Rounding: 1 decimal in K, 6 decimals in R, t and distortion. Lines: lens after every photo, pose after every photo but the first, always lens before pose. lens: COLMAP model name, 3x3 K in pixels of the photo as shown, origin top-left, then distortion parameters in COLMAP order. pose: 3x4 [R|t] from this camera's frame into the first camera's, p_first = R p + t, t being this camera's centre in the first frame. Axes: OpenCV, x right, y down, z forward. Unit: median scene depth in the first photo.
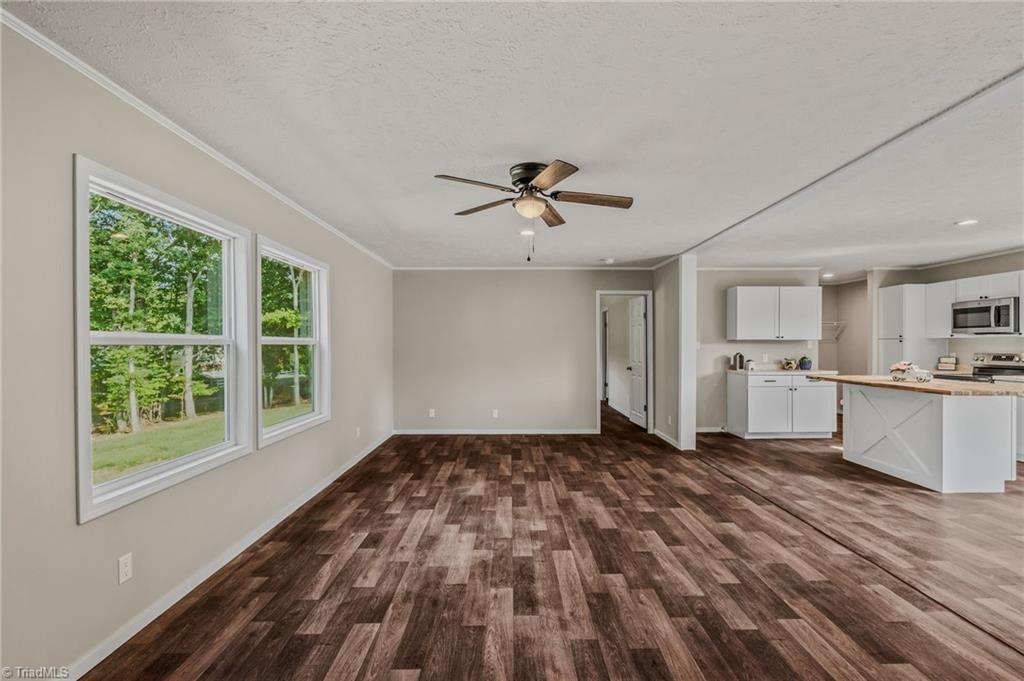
lens RADIAL K [[474.4, 0, 510.6], [0, 474.4, 344.5], [0, 0, 1]] dist [-0.005309, -0.000532]
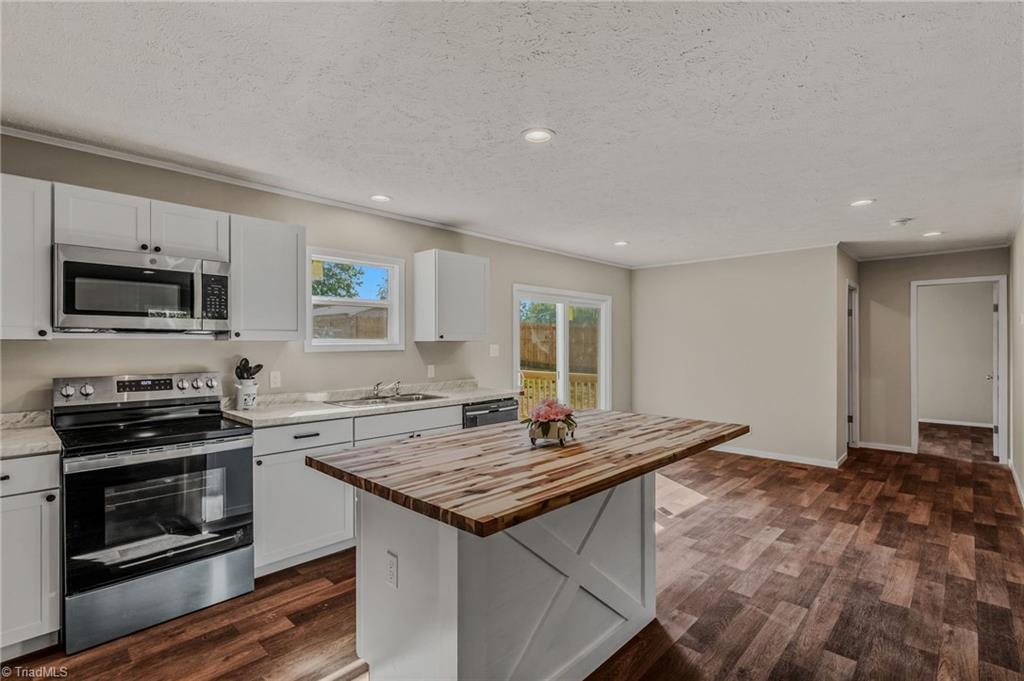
lens RADIAL K [[474.4, 0, 508.6], [0, 474.4, 352.5], [0, 0, 1]] dist [-0.005309, -0.000532]
pose [[-0.716264, -0.005232, 0.697810, 0.754475], [0.005408, 0.999900, 0.013048, -0.011821], [-0.697808, 0.013120, -0.716164, 1.776539]]
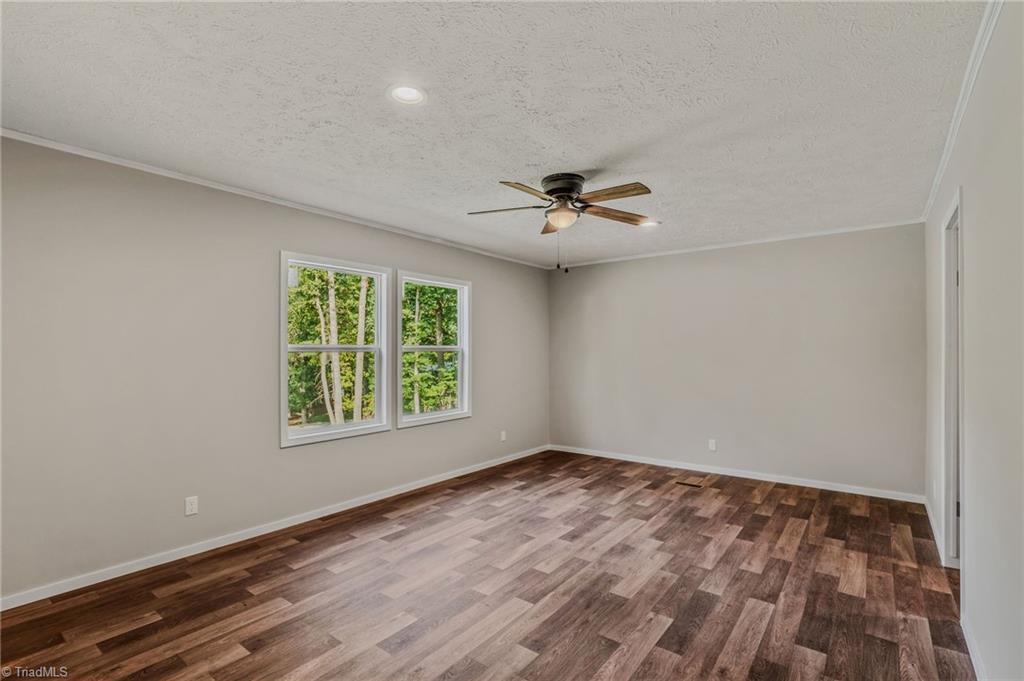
lens RADIAL K [[474.4, 0, 511.0], [0, 474.4, 333.4], [0, 0, 1]] dist [-0.005309, -0.000532]
pose [[0.789772, -0.018951, -0.613108, 0.518427], [-0.003089, 0.999387, -0.034869, -0.004153], [0.613393, 0.029432, 0.789229, 0.267228]]
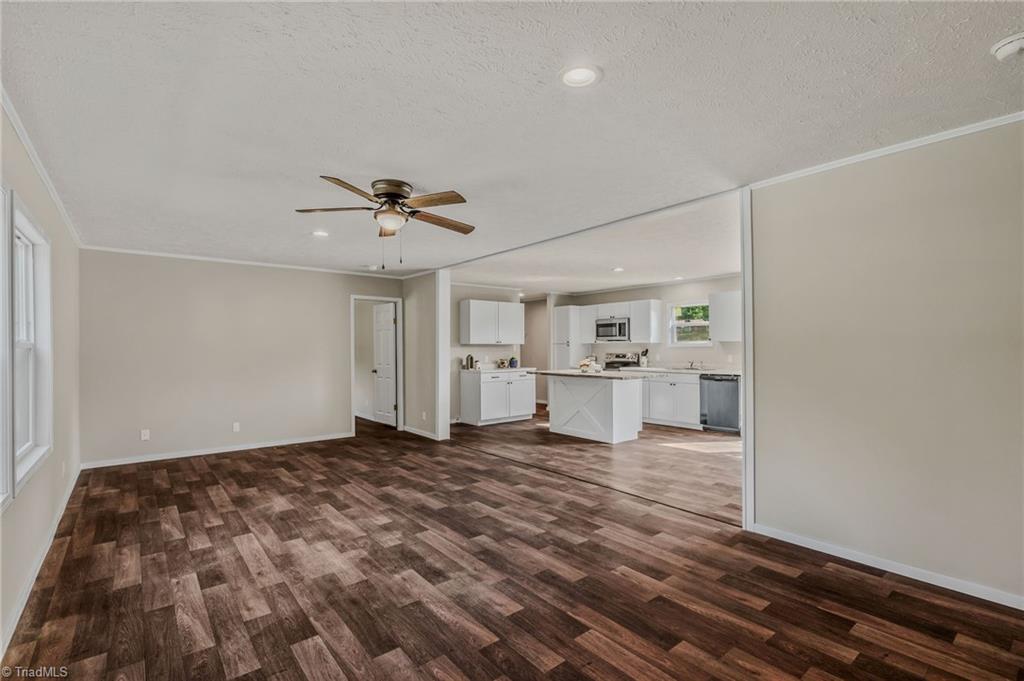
lens RADIAL K [[474.4, 0, 513.8], [0, 474.4, 341.6], [0, 0, 1]] dist [-0.005309, -0.000532]
pose [[0.778343, 0.006630, 0.627804, -0.363957], [0.002623, 0.999901, -0.013811, 0.001888], [-0.627833, 0.012397, 0.778249, -0.007734]]
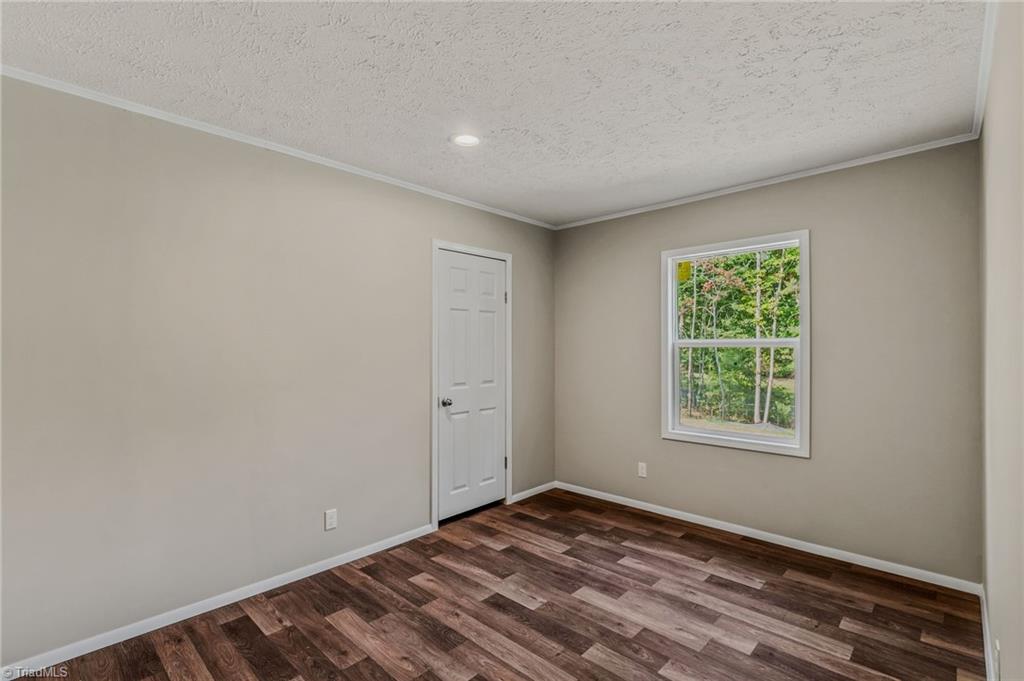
lens RADIAL K [[474.4, 0, 513.5], [0, 474.4, 328.5], [0, 0, 1]] dist [-0.005309, -0.000532]
pose [[-0.690214, -0.021386, -0.723289, 0.518018], [0.005451, 0.999381, -0.034751, -0.005862], [0.723584, -0.027928, -0.689671, 1.176216]]
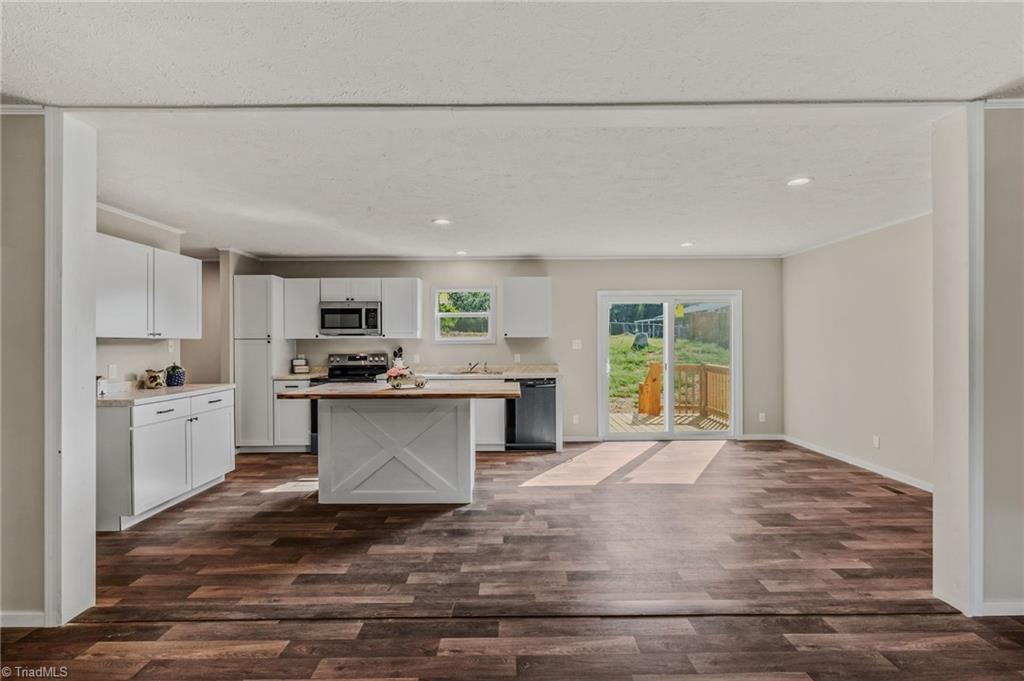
lens RADIAL K [[474.4, 0, 513.2], [0, 474.4, 340.4], [0, 0, 1]] dist [-0.005309, -0.000532]
pose [[-0.001019, 0.007760, 0.999969, -0.033996], [0.005638, 0.999954, -0.007754, -0.001296], [-0.999984, 0.005630, -0.001062, 1.065094]]
